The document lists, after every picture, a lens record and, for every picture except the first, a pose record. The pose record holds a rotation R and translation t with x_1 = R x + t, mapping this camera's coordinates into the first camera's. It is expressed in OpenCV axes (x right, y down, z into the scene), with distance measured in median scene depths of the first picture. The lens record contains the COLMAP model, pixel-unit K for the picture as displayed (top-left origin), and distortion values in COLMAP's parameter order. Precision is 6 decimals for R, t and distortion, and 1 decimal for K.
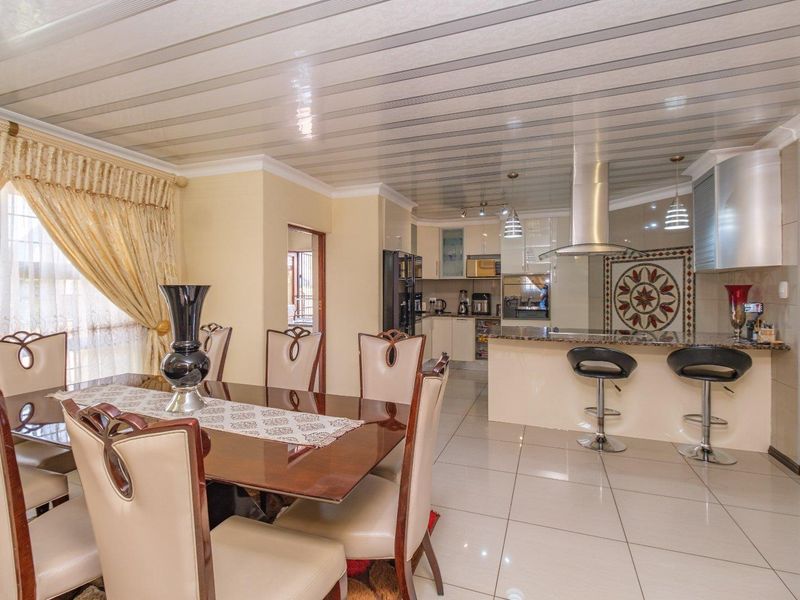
lens RADIAL K [[394.5, 0, 400.0], [0, 394.5, 300.0], [0, 0, 1]] dist [0.003231, 0.000146]
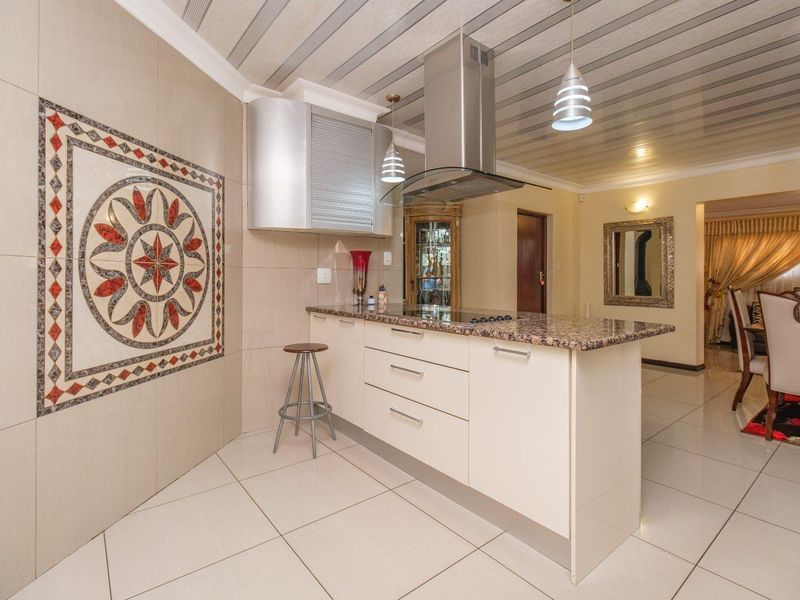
lens RADIAL K [[401.0, 0, 402.1], [0, 401.0, 284.4], [0, 0, 1]] dist [0.000829, -0.000069]
pose [[-0.864280, -0.007040, 0.502962, 0.184104], [0.012407, 0.999299, 0.035308, 0.006419], [-0.502858, 0.036756, -0.863587, 1.247557]]
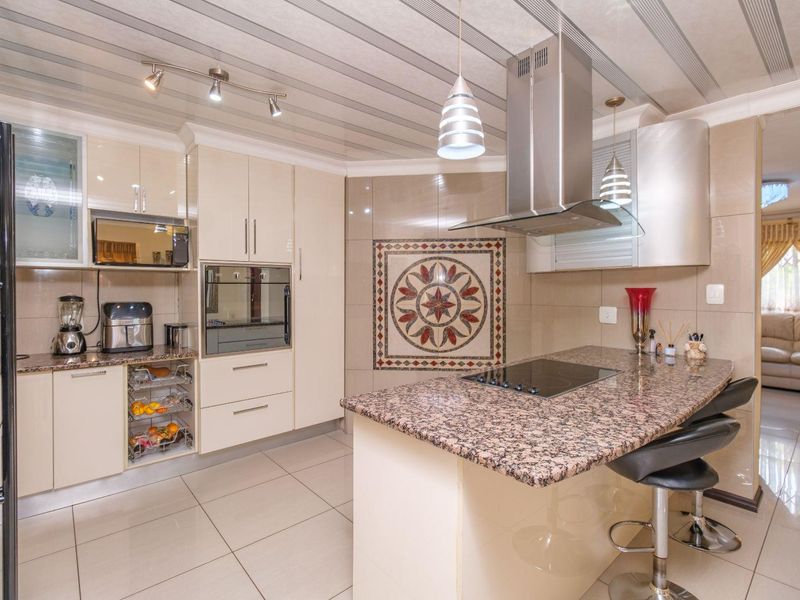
lens RADIAL K [[394.5, 0, 400.0], [0, 394.5, 300.0], [0, 0, 1]] dist [0.003231, 0.000146]
pose [[0.463851, -0.026584, 0.885514, -0.054589], [0.024647, 0.999550, 0.017097, -0.027592], [-0.885571, 0.013895, 0.464297, 0.732826]]
